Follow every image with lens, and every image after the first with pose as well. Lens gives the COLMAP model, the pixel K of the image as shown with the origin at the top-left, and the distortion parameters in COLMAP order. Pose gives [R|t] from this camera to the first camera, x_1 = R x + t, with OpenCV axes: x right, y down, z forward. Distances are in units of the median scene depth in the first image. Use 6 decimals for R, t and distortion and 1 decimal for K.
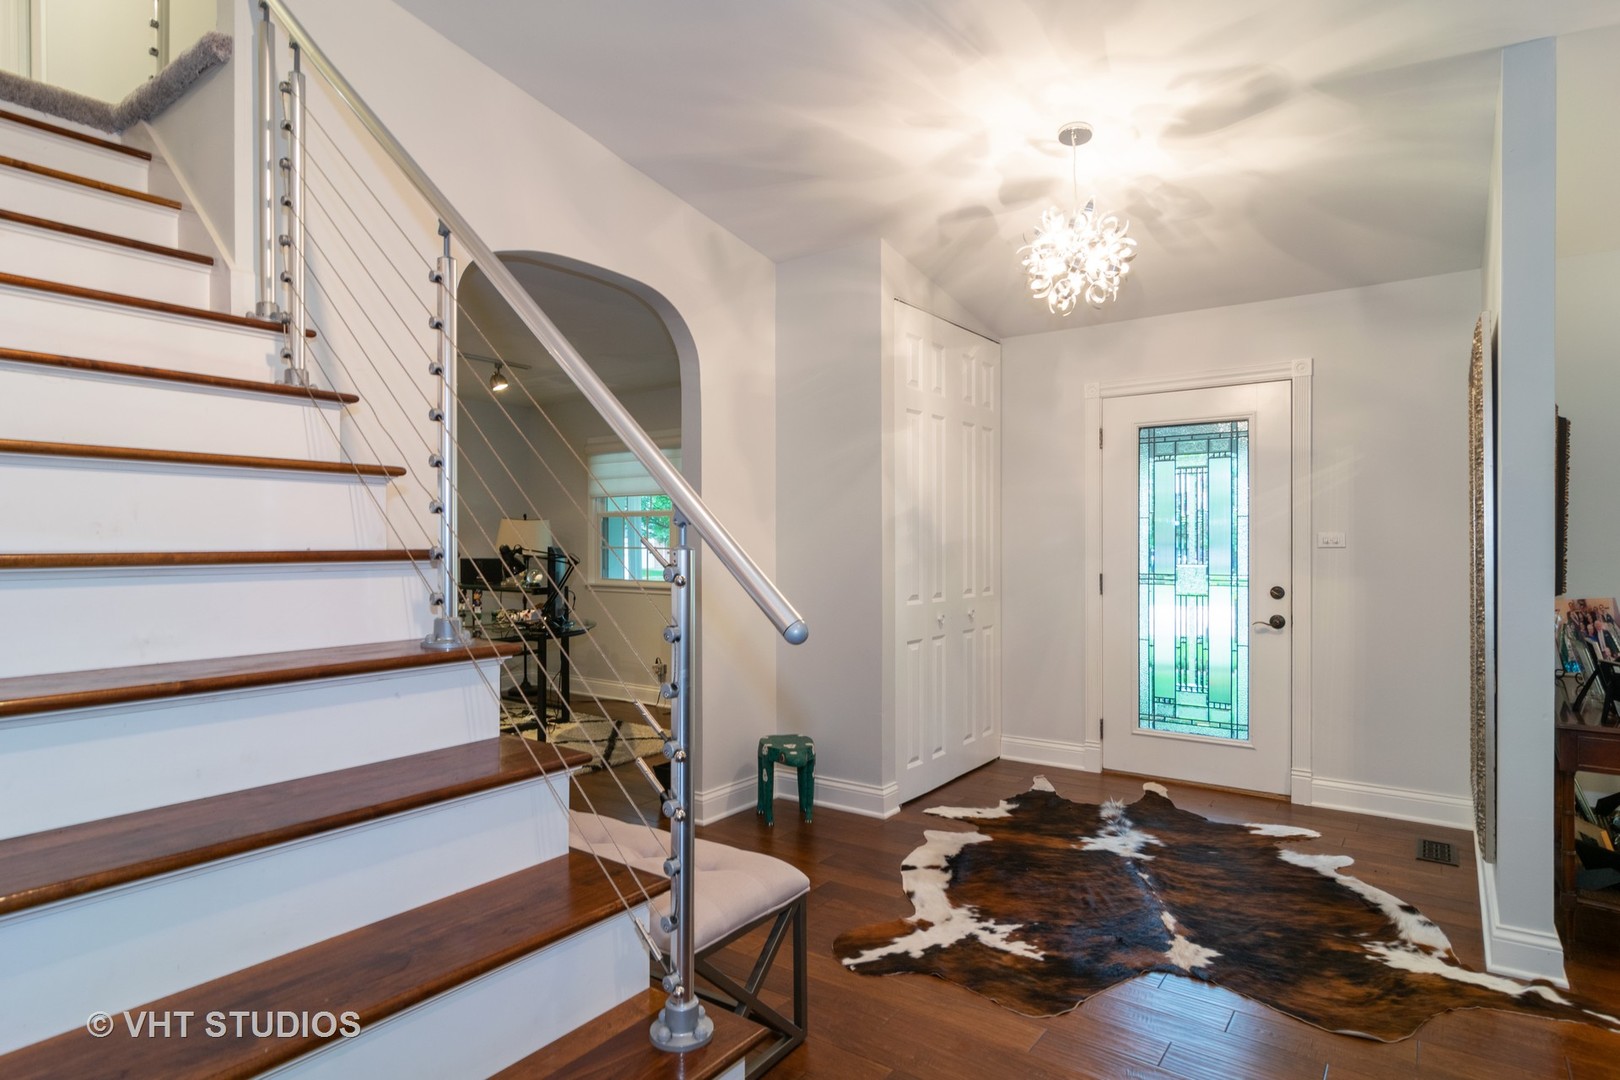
lens RADIAL K [[885.0, 0, 808.1], [0, 885.0, 540.7], [0, 0, 1]] dist [-0.004657, 0.002861]
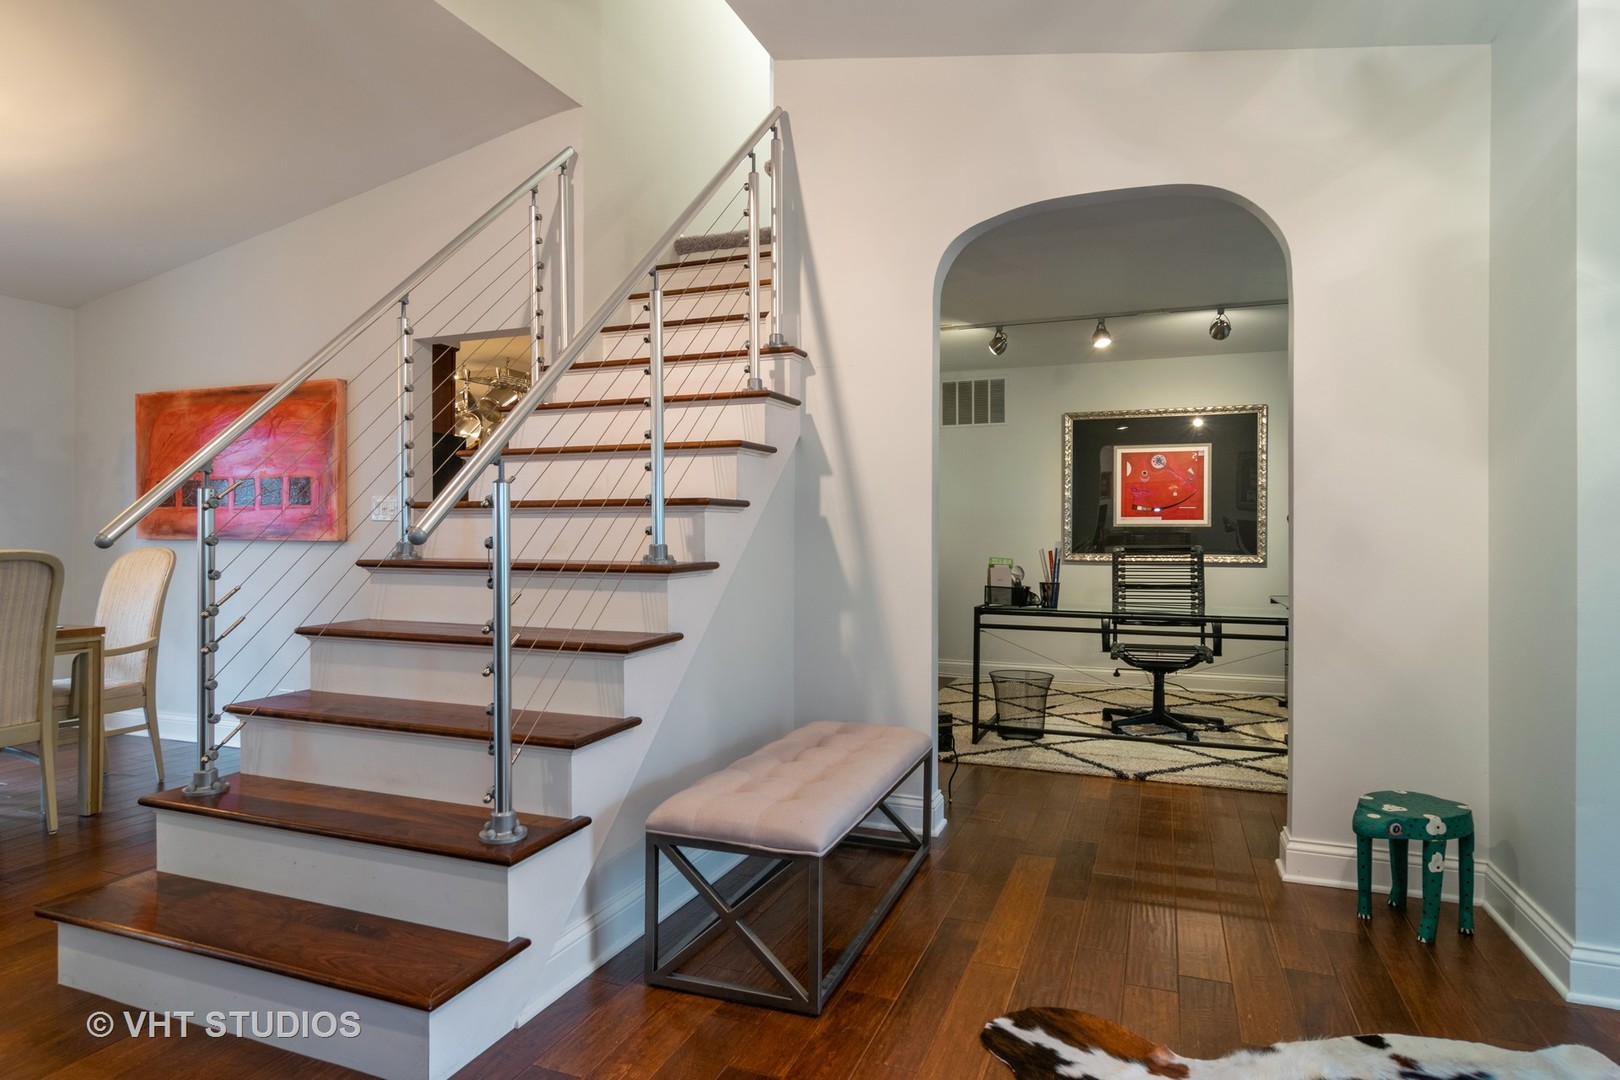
lens RADIAL K [[885.0, 0, 809.5], [0, 885.0, 538.0], [0, 0, 1]] dist [-0.004657, 0.002861]
pose [[0.259299, -0.008914, -0.965756, 0.702347], [-0.011502, 0.999858, -0.012317, 0.068954], [0.965729, 0.014302, 0.259159, 0.607393]]
